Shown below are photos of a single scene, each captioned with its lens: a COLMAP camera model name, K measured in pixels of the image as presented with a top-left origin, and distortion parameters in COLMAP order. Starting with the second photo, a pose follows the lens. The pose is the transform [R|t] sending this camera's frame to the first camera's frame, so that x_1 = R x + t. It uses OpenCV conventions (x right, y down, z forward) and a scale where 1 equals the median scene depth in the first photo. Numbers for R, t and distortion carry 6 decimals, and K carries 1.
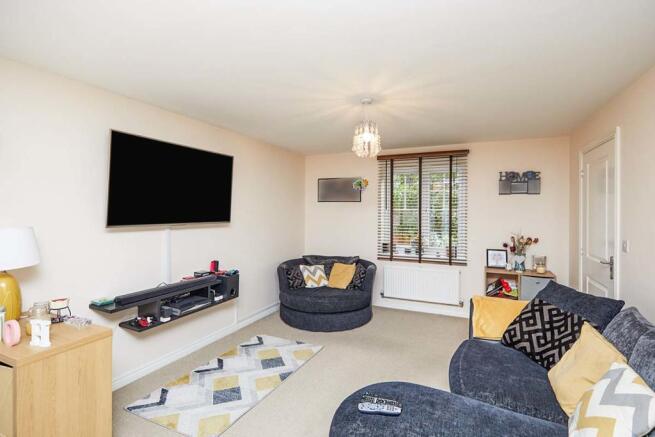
lens RADIAL K [[317.0, 0, 327.5], [0, 317.0, 218.5], [0, 0, 1]] dist [0.001351, 0.000686]
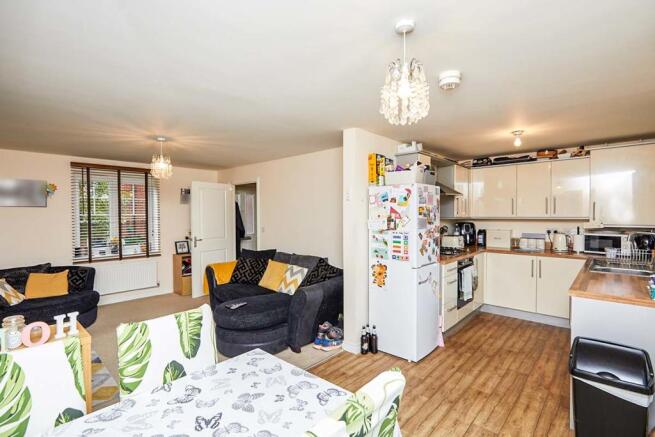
lens RADIAL K [[317.0, 0, 327.5], [0, 317.0, 218.5], [0, 0, 1]] dist [0.001351, 0.000686]
pose [[0.305842, -0.018067, 0.951911, -0.613453], [0.031891, 0.999453, 0.008723, 0.000456], [-0.951548, 0.027689, 0.306251, -0.090744]]
